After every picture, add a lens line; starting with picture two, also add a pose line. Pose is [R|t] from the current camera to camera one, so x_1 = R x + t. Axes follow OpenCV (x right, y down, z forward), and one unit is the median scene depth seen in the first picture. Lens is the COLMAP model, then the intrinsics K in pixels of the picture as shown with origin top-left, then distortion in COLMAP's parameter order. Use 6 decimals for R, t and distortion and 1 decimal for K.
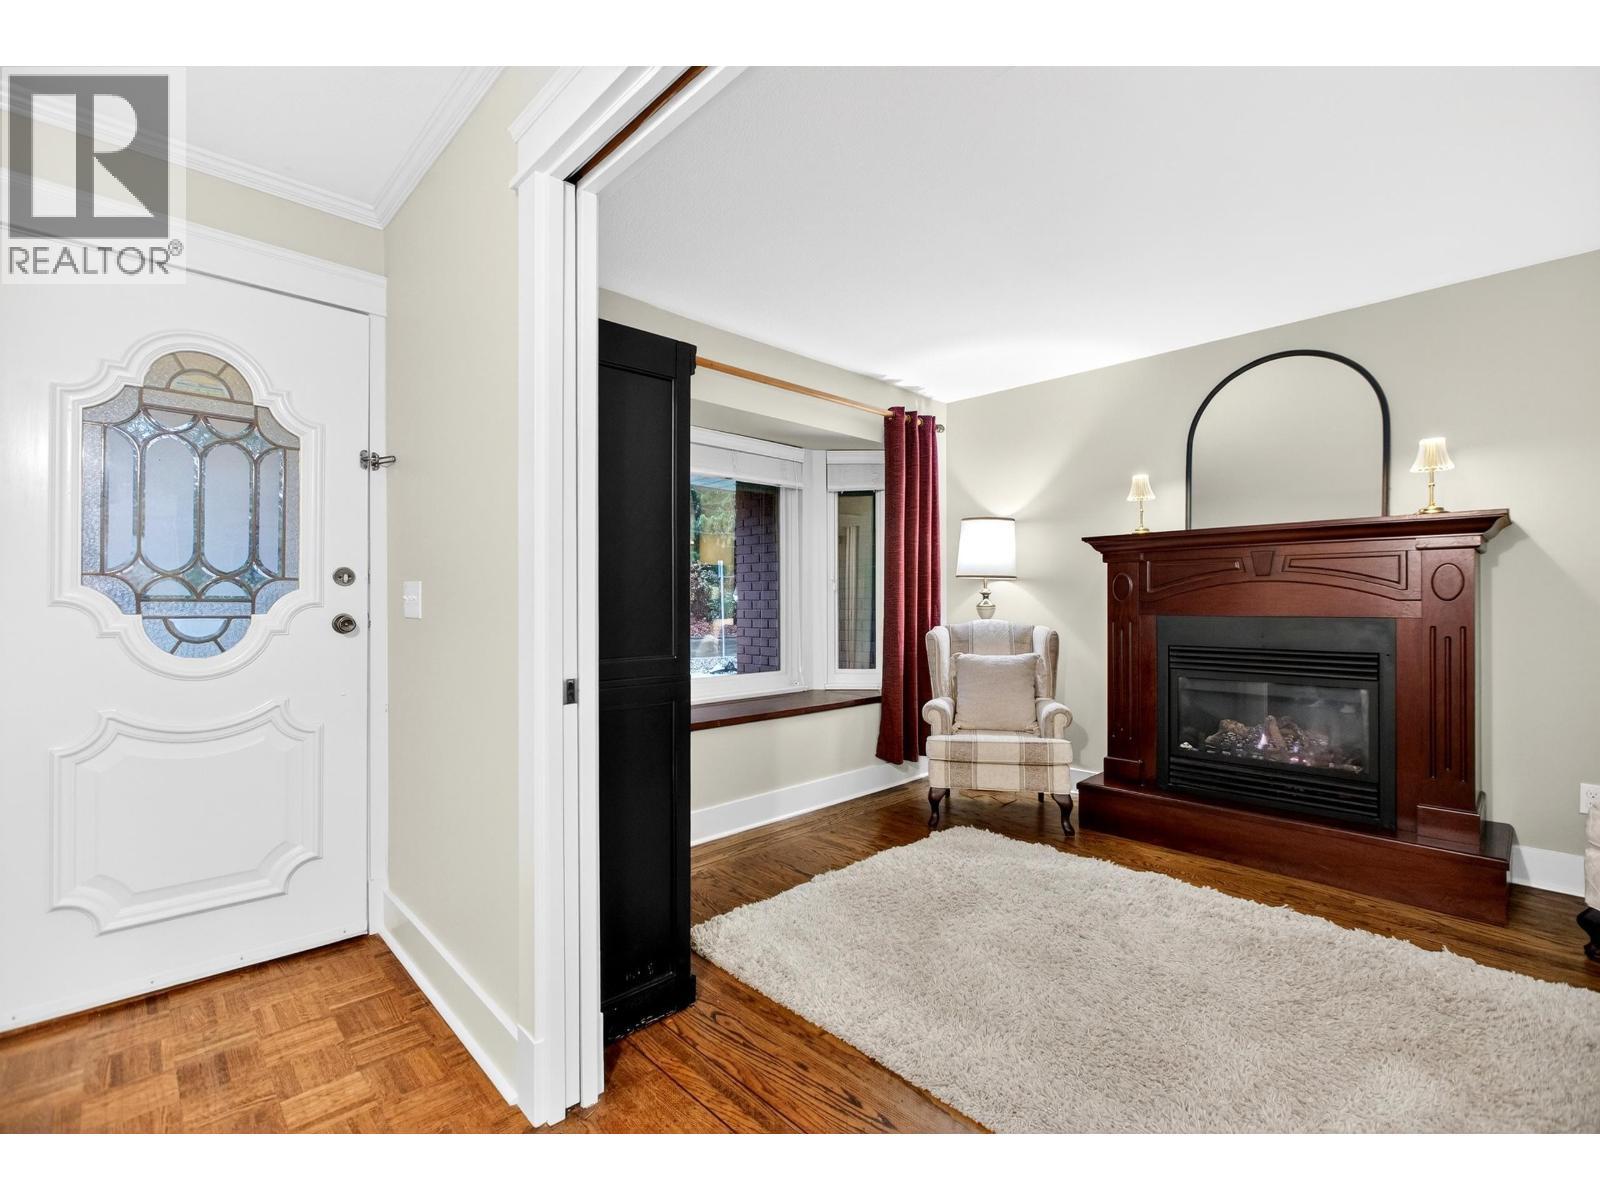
lens RADIAL K [[722.6, 0, 793.6], [0, 722.6, 617.3], [0, 0, 1]] dist [-0.011450, 0.000458]
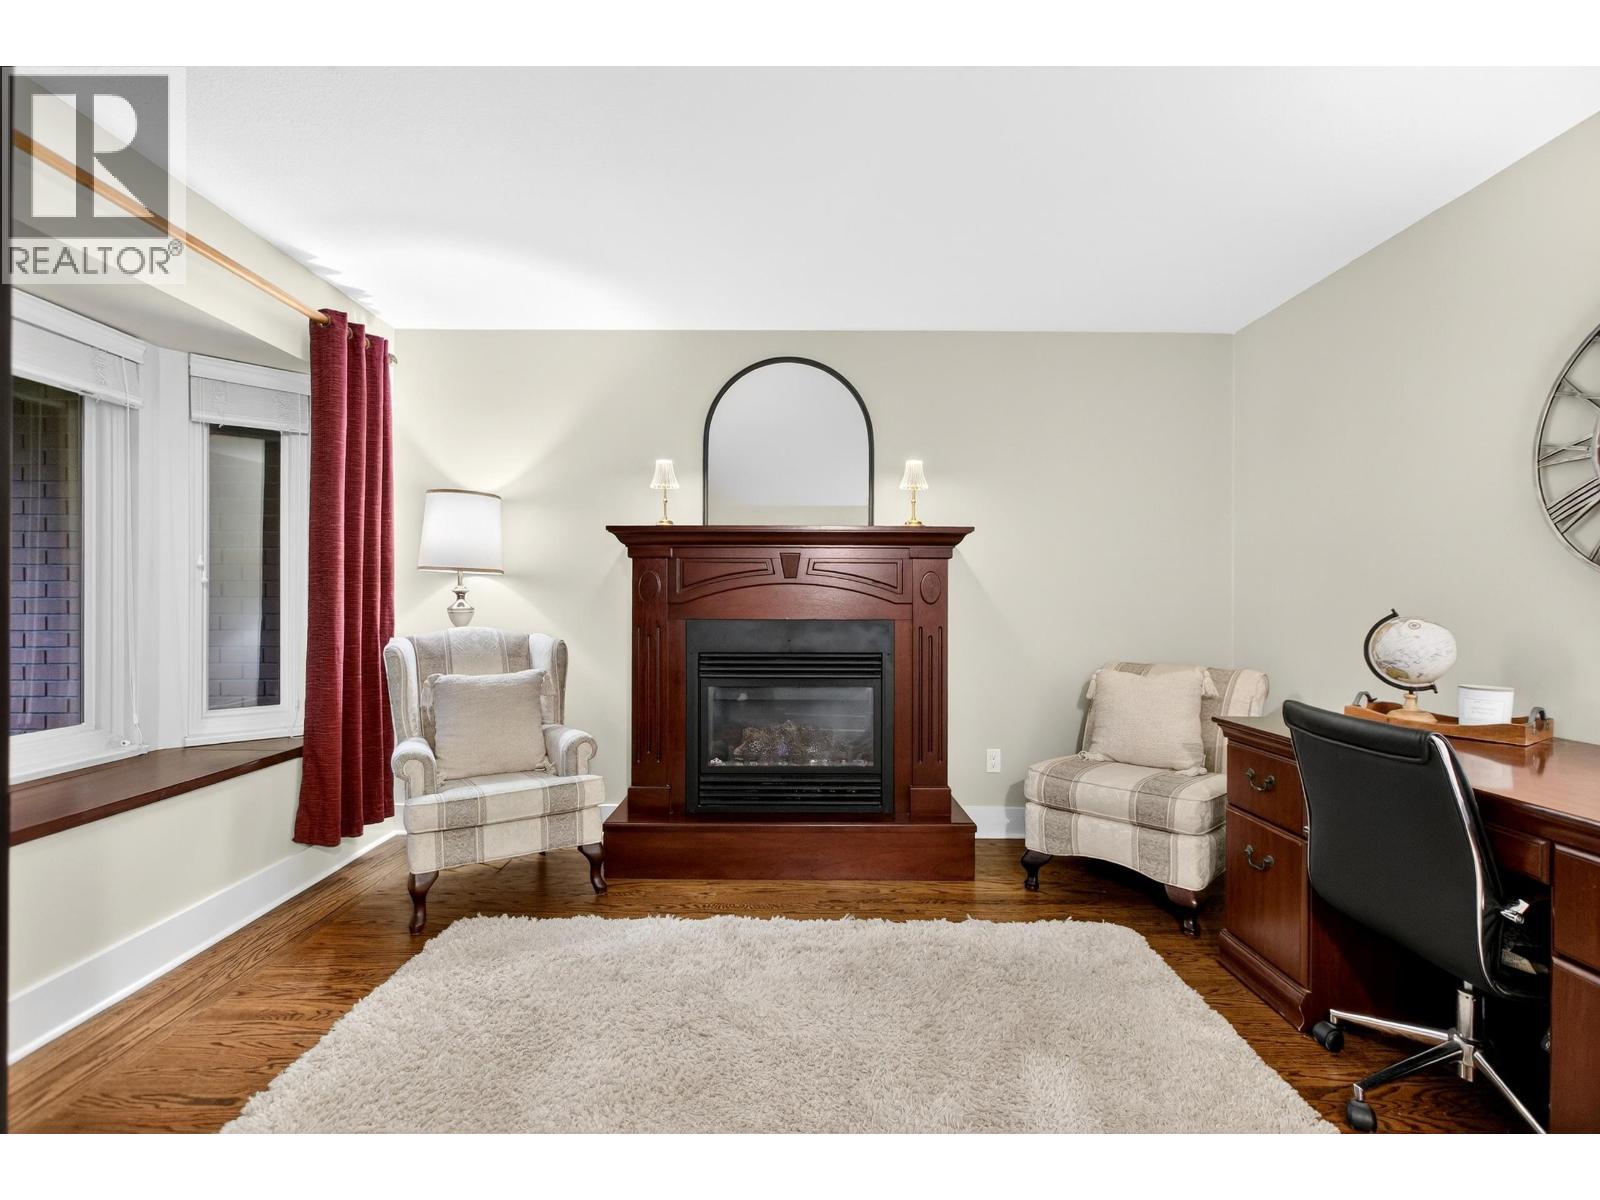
lens RADIAL K [[758.6, 0, 794.8], [0, 758.6, 611.5], [0, 0, 1]] dist [-0.016192, 0.006439]
pose [[0.685678, -0.000650, 0.727904, -0.082539], [0.011038, 0.999894, -0.009505, -0.001871], [-0.727821, 0.014552, 0.685613, 0.248423]]
